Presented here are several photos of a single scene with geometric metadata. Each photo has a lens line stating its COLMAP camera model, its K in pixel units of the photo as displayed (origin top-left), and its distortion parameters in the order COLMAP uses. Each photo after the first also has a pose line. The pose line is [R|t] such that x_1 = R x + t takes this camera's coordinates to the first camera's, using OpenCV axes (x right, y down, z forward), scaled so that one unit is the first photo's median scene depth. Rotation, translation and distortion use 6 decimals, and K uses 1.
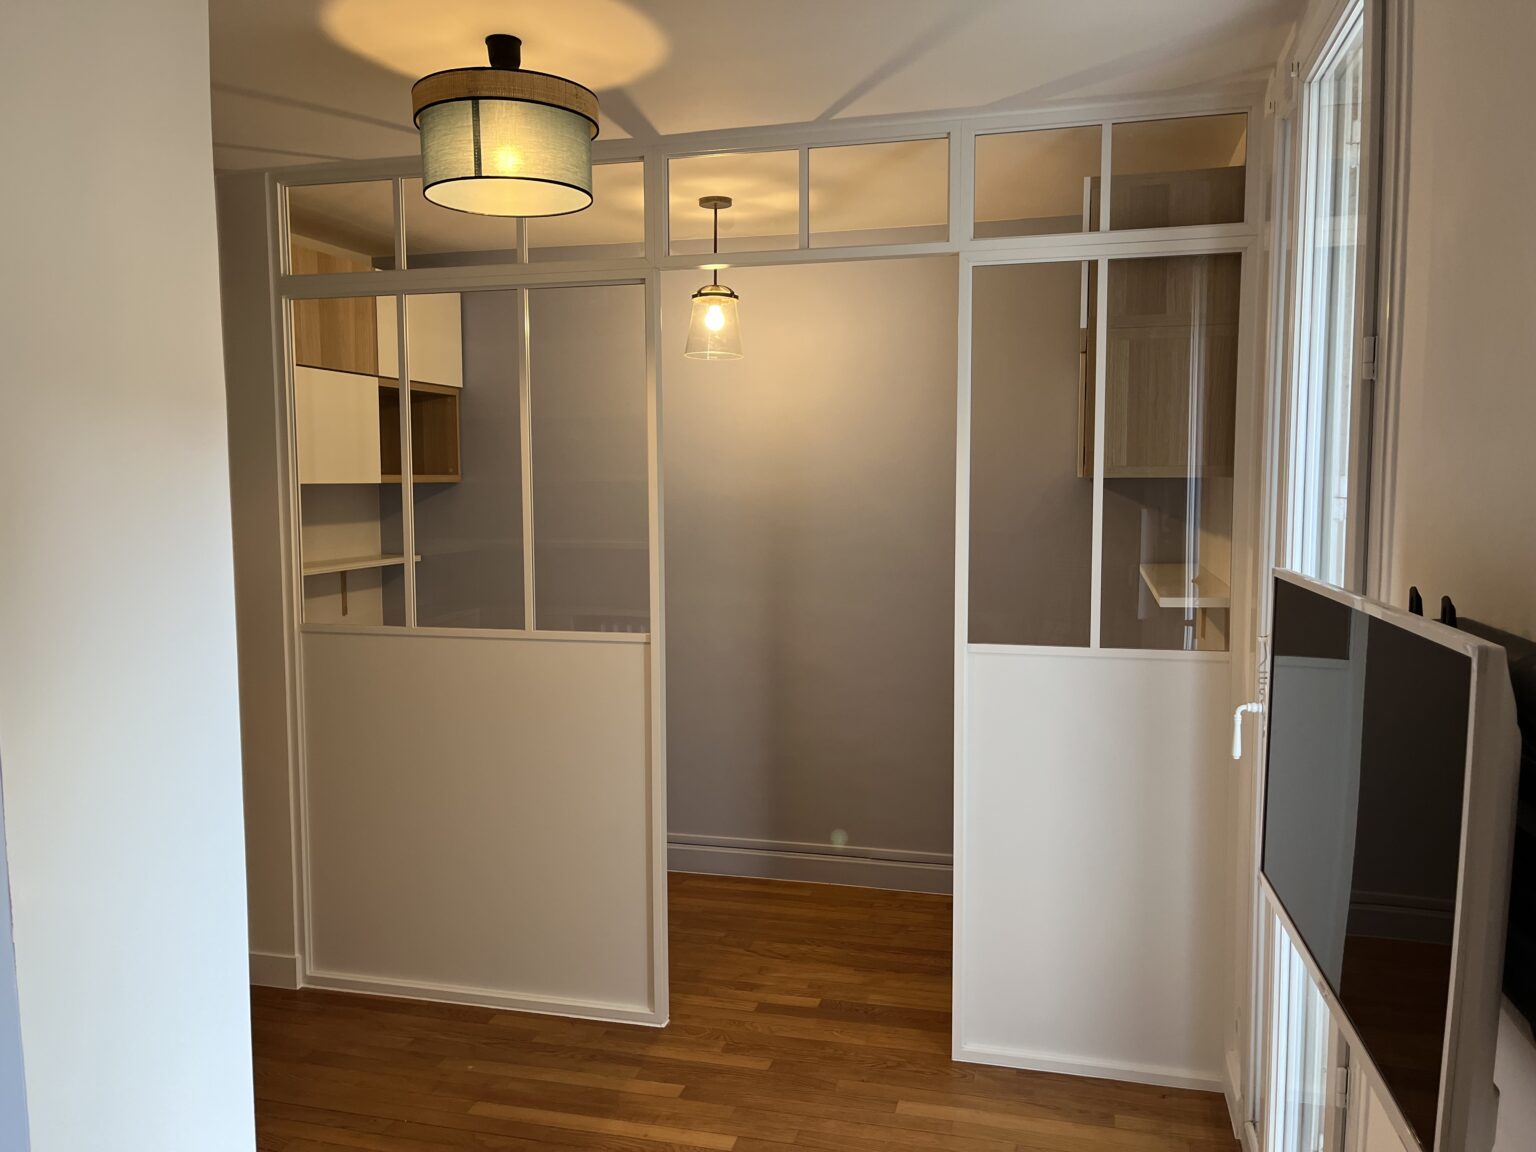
lens RADIAL K [[1189.5, 0, 768.0], [0, 1189.5, 576.0], [0, 0, 1]] dist [0.086952, -0.130233]
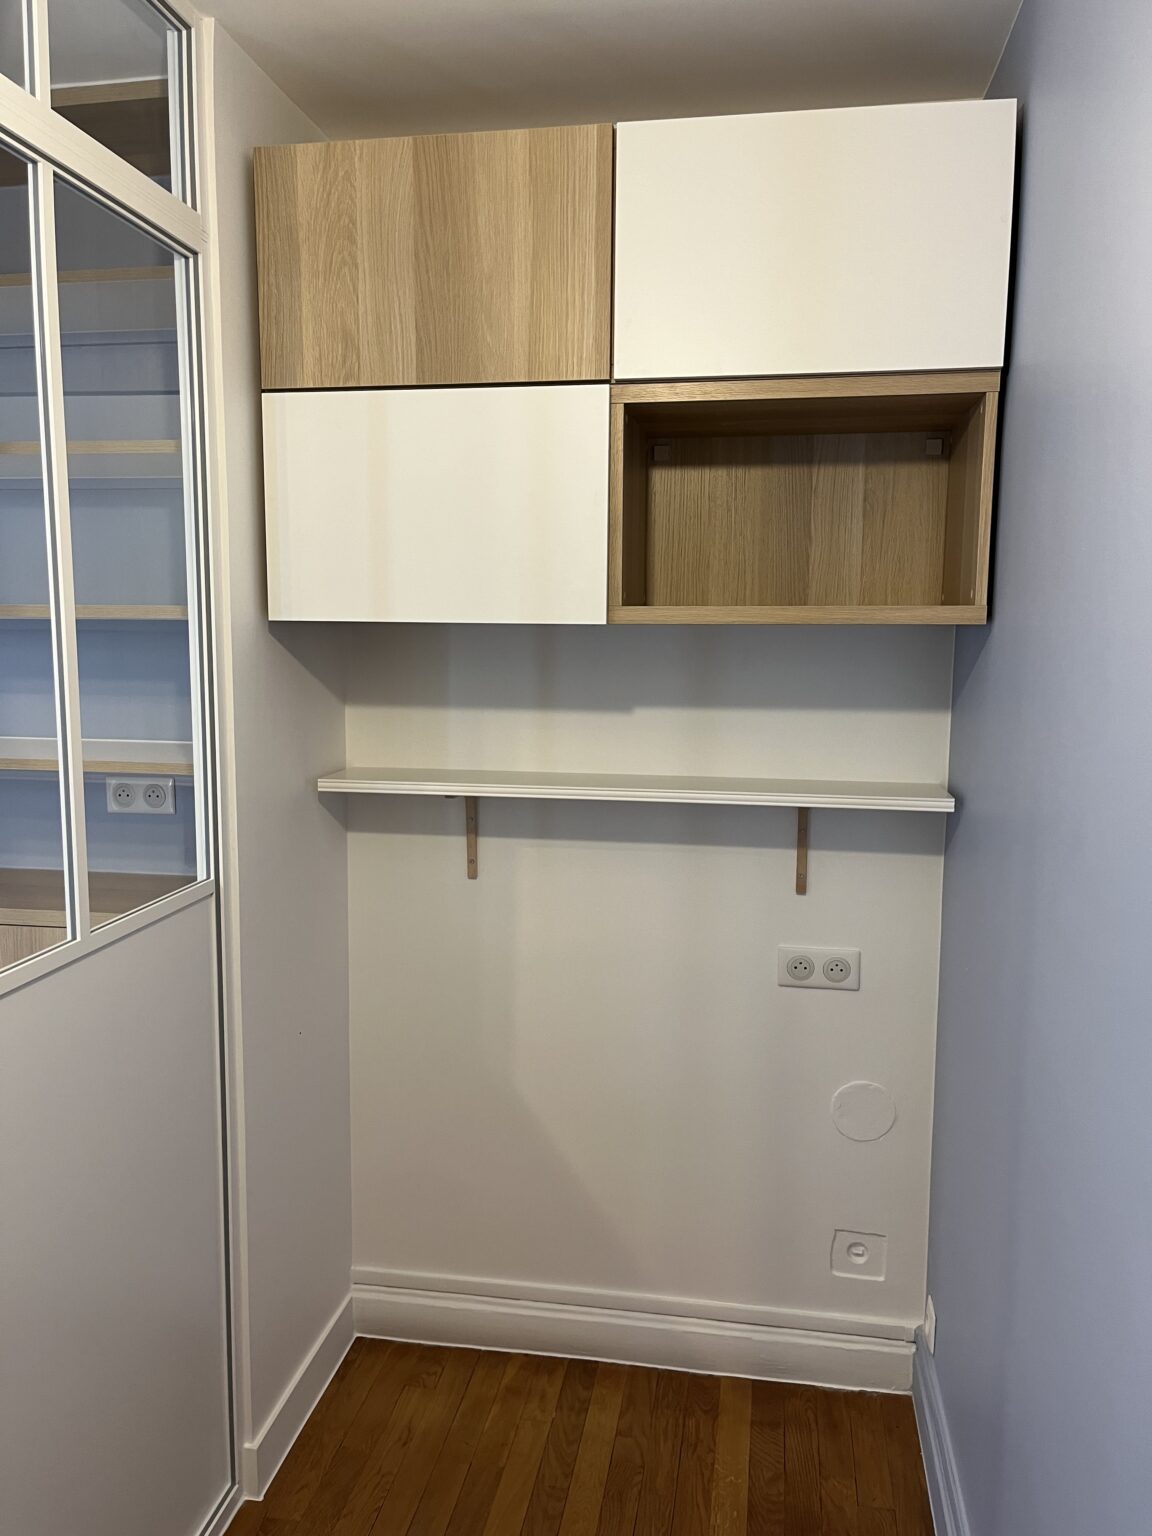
lens RADIAL K [[1189.5, 0, 576.5], [0, 1189.5, 787.4], [0, 0, 1]] dist [0.086952, -0.130233]
pose [[0.086784, 0.140471, -0.986274, 0.139567], [-0.104590, 0.985823, 0.131203, -0.073942], [0.990722, 0.091768, 0.100245, 0.954123]]
